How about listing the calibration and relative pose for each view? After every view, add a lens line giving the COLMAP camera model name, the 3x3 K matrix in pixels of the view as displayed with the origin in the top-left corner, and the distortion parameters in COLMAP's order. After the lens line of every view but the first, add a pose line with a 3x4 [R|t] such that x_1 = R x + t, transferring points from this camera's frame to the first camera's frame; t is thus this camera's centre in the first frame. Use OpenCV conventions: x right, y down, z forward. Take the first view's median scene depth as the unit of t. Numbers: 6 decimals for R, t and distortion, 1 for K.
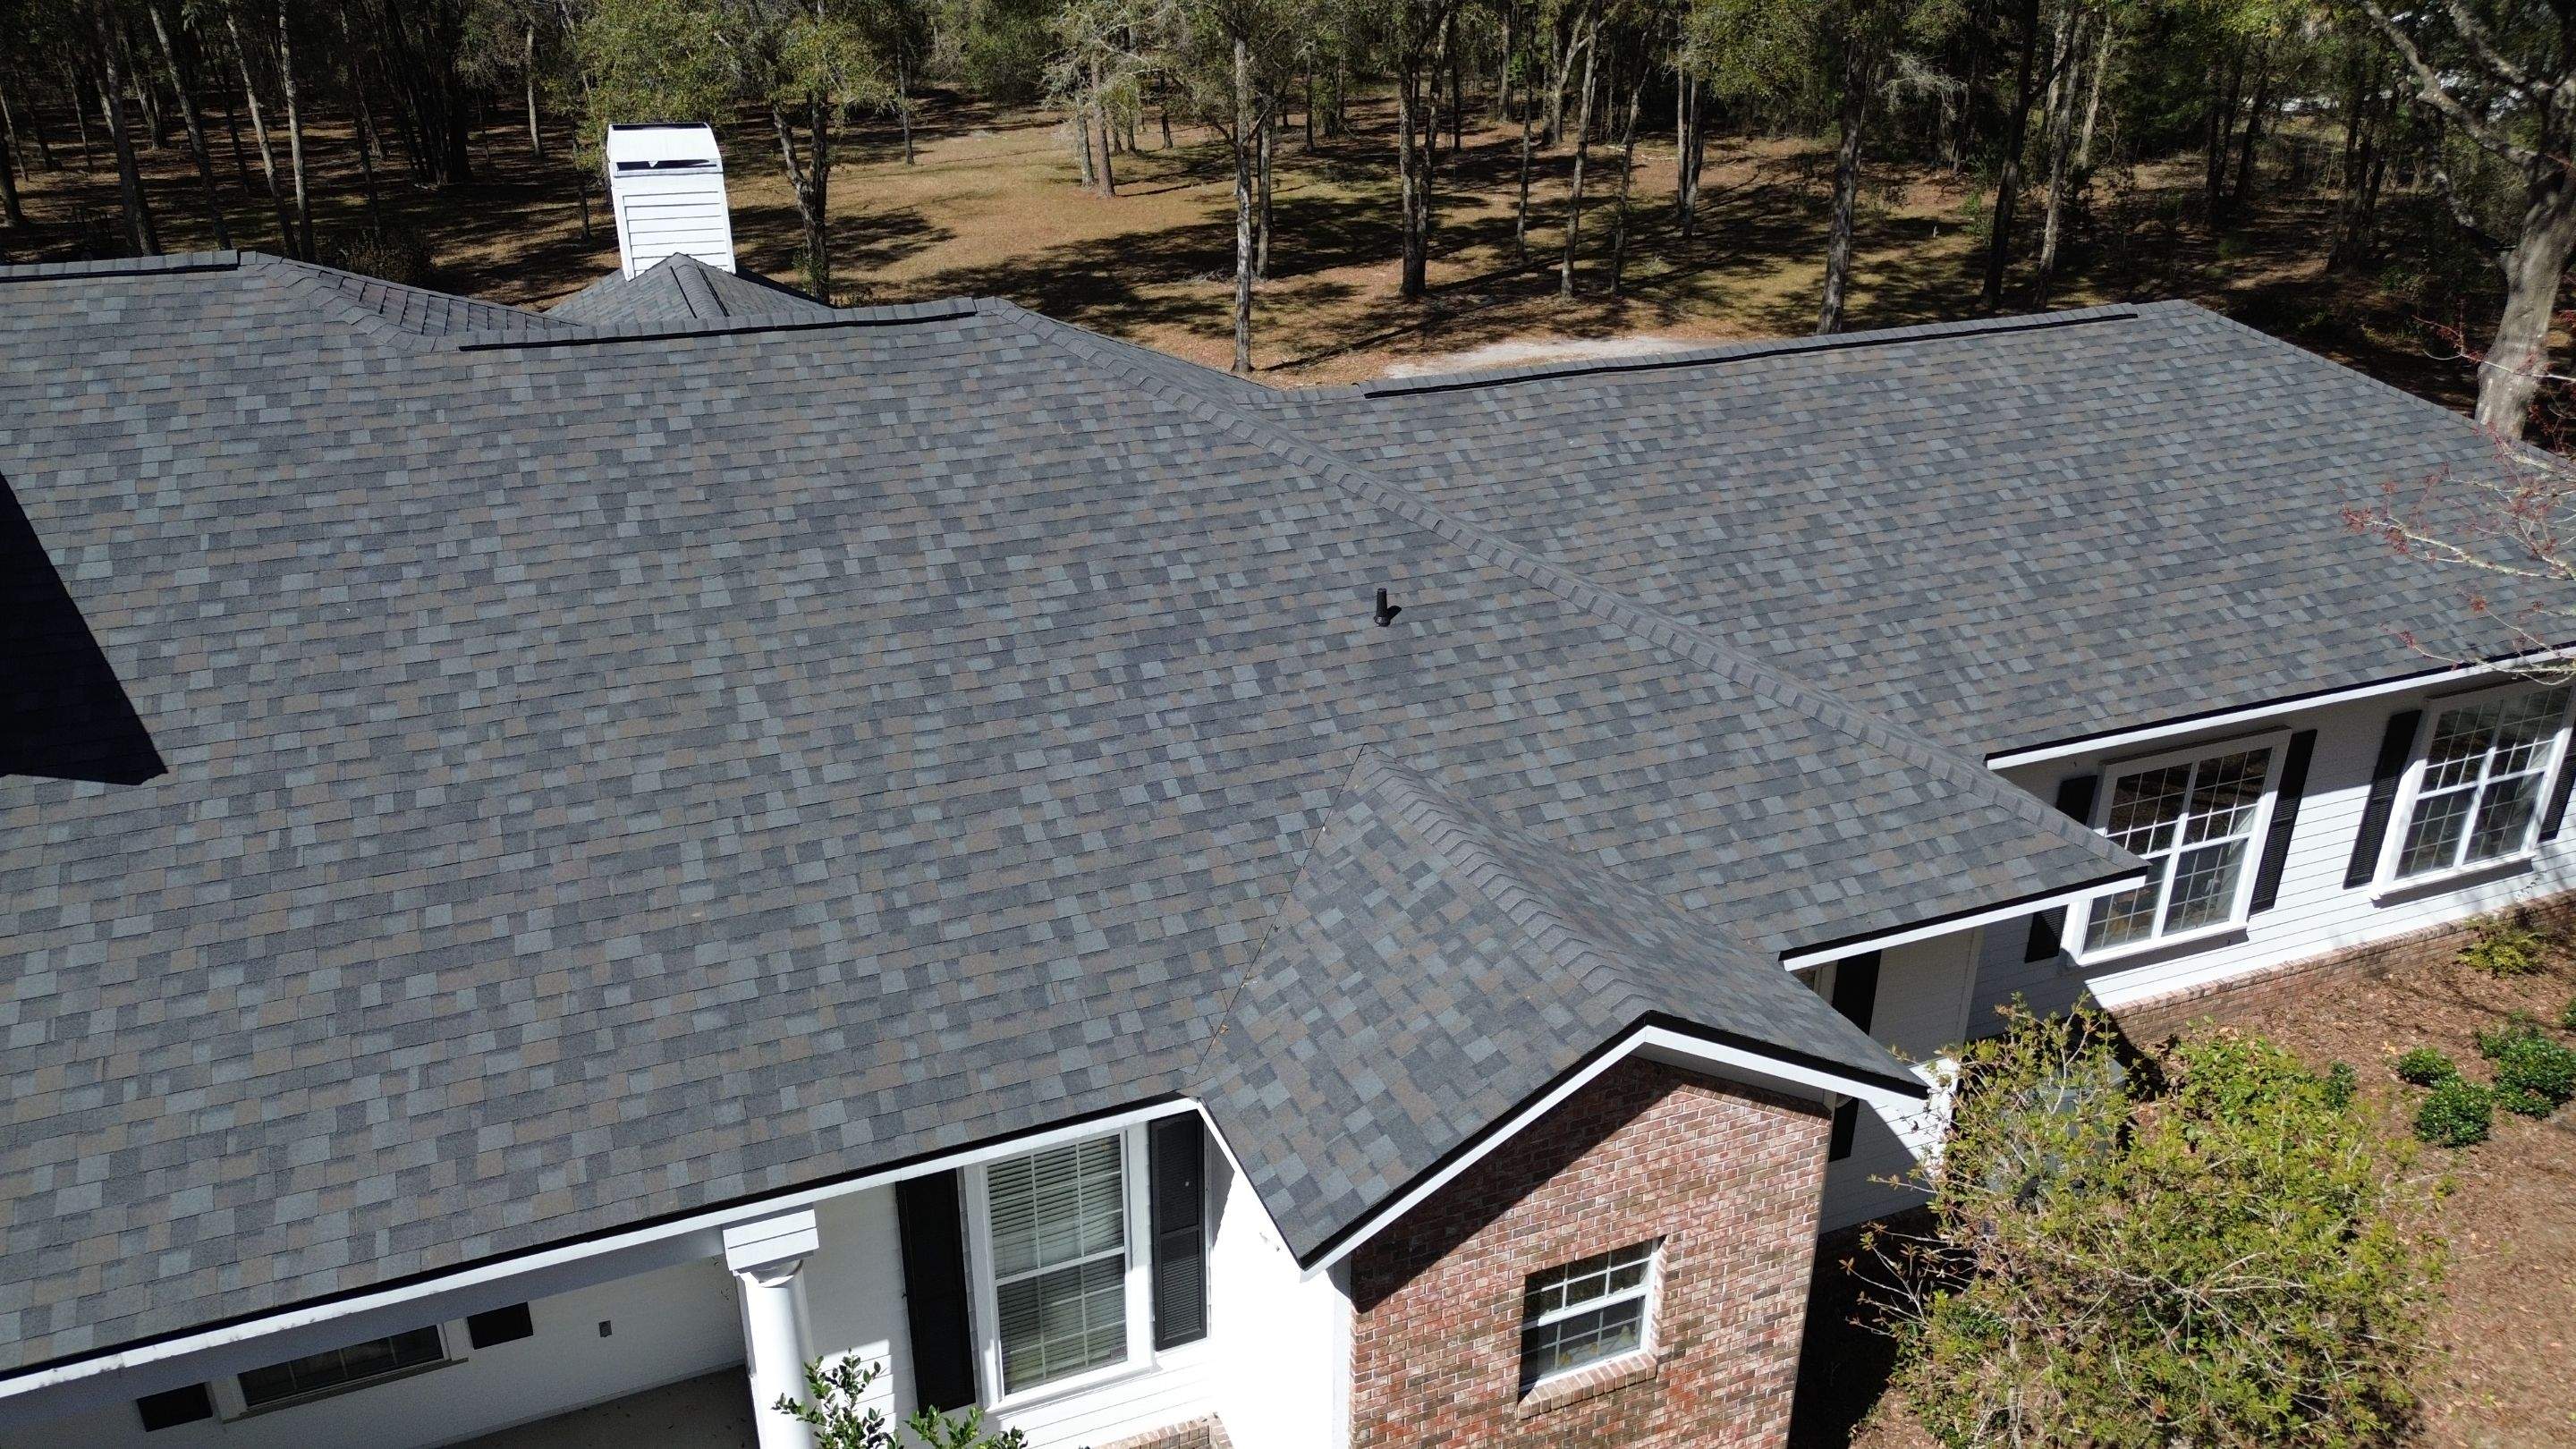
lens RADIAL K [[1826.5, 0, 1300.8], [0, 1826.5, 722.7], [0, 0, 1]] dist [0.063592, -0.059035]
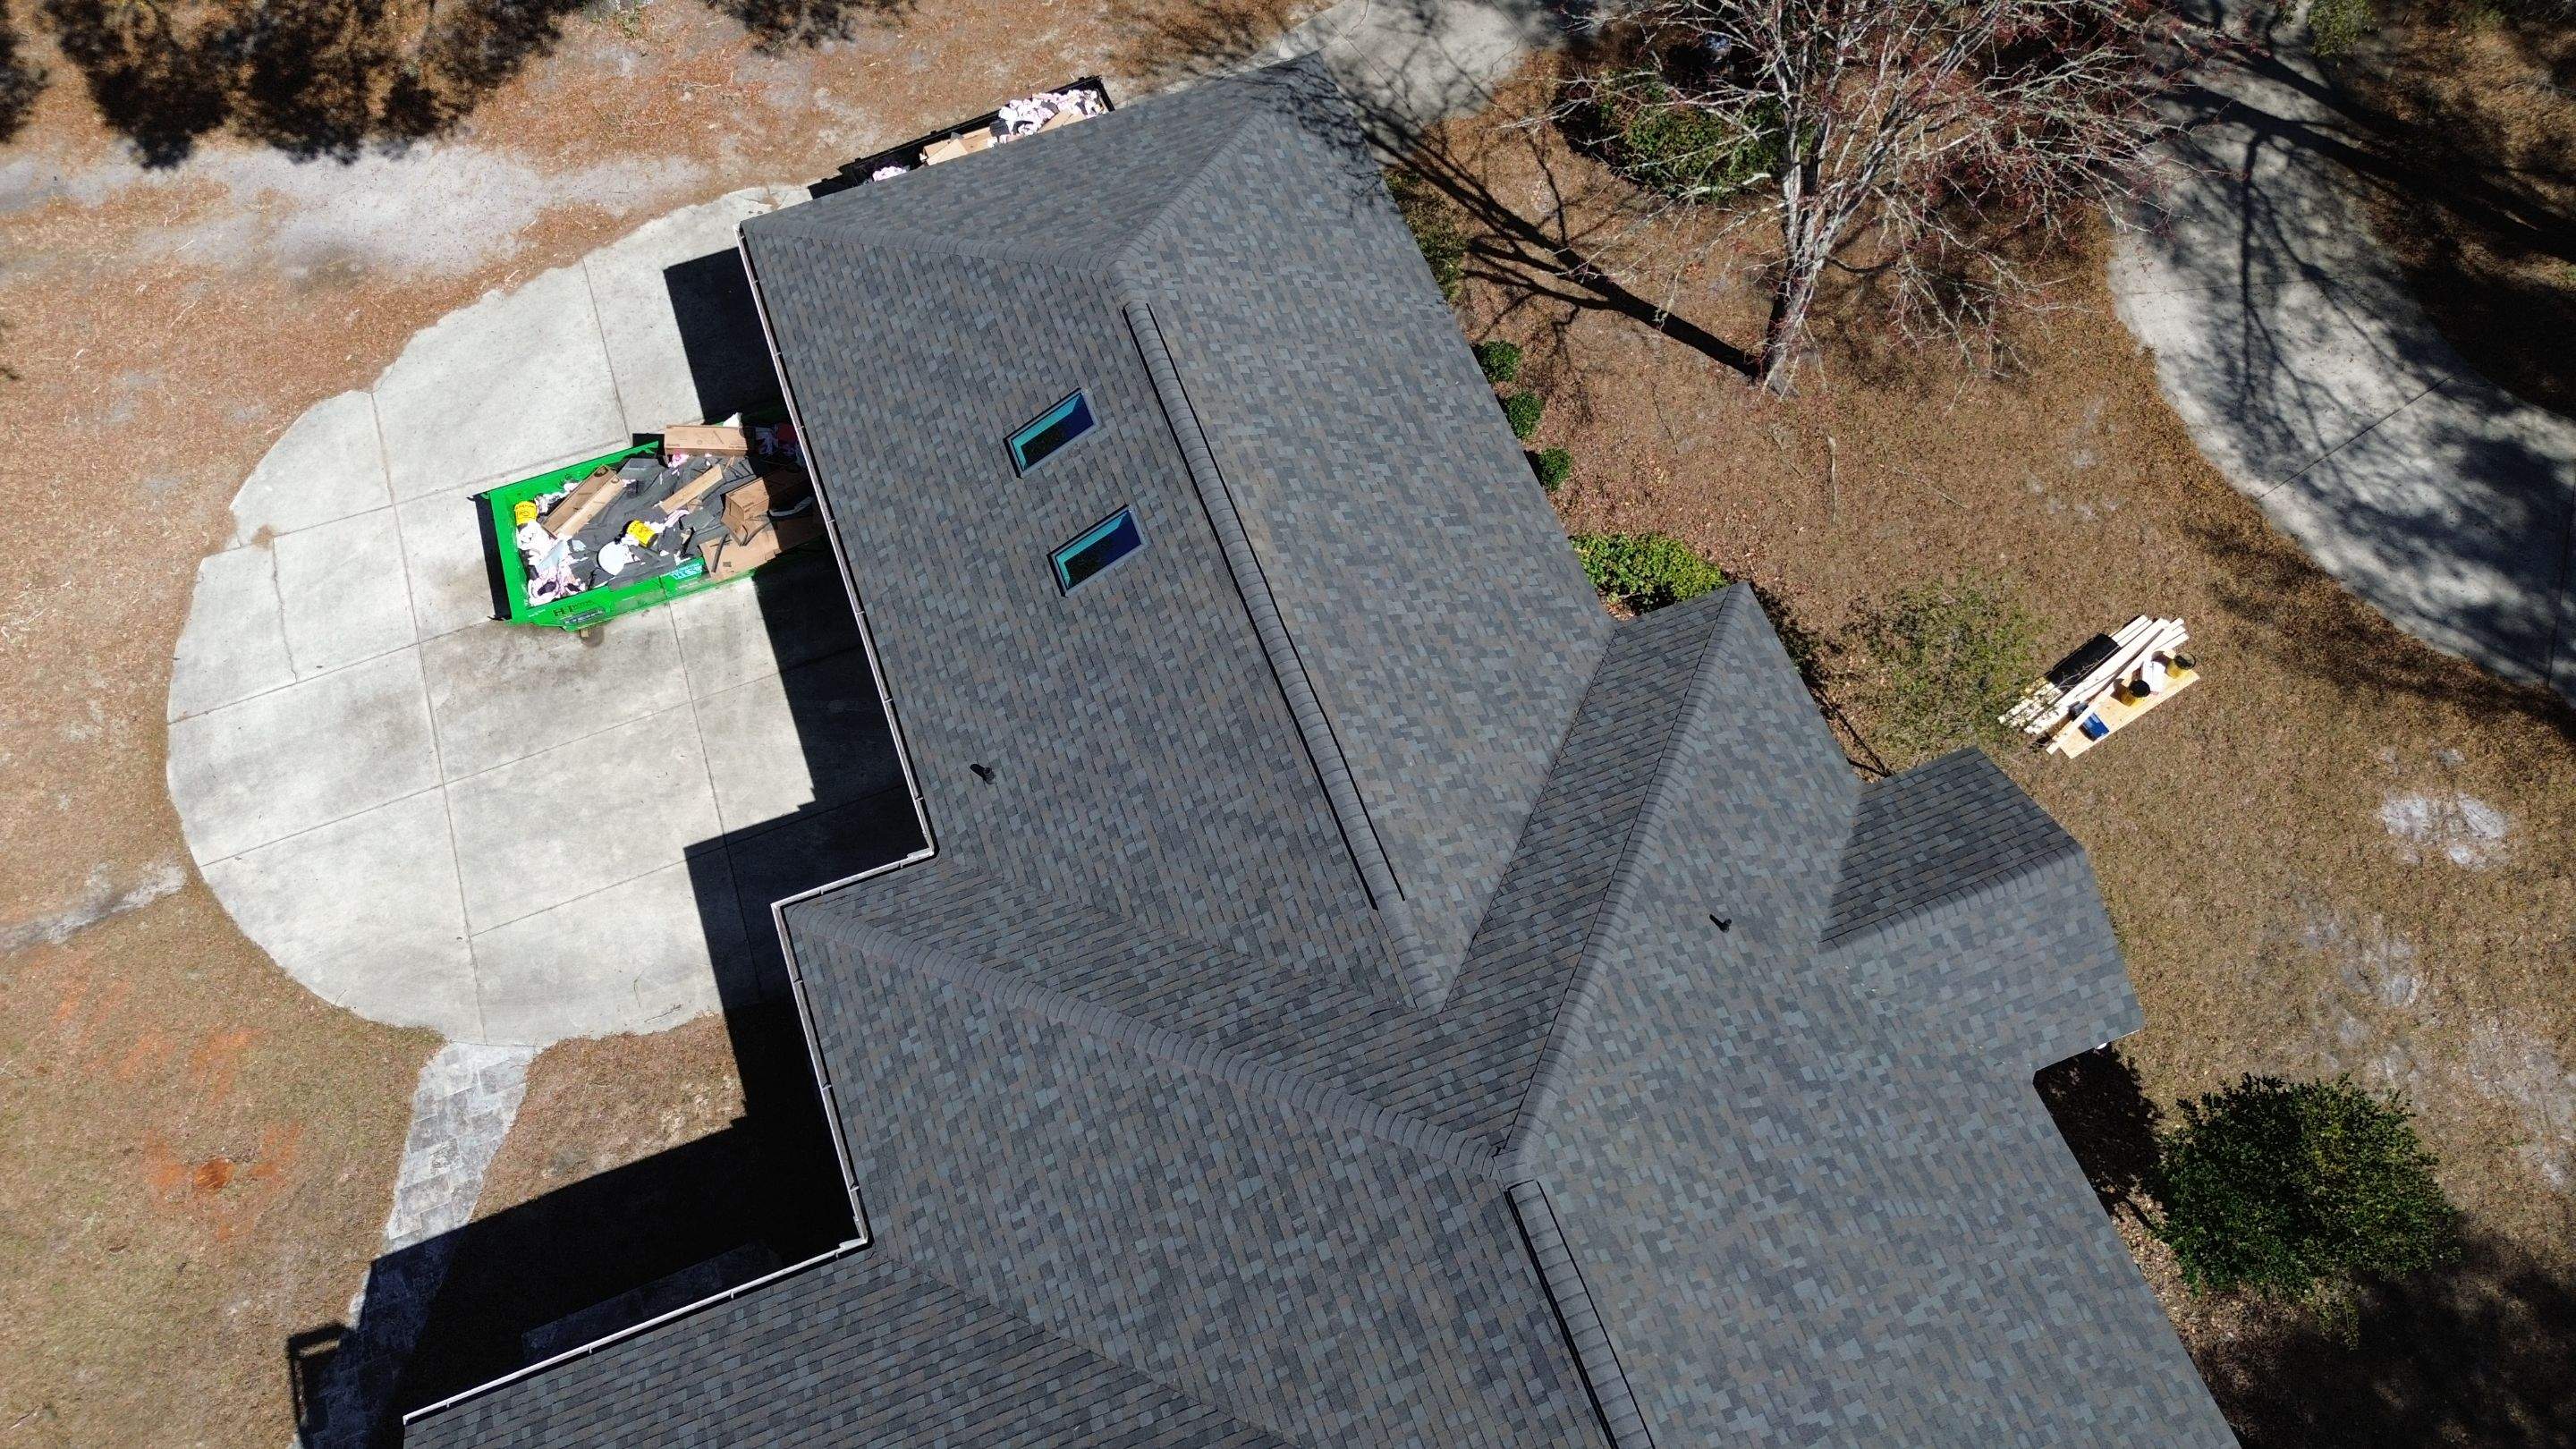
lens RADIAL K [[1826.5, 0, 1300.8], [0, 1826.5, 722.7], [0, 0, 1]] dist [0.063592, -0.059035]
pose [[0.019477, -0.901817, 0.431679, -0.514553], [0.426933, 0.397919, 0.812027, -1.665693], [-0.904073, 0.168482, 0.392766, 0.737800]]
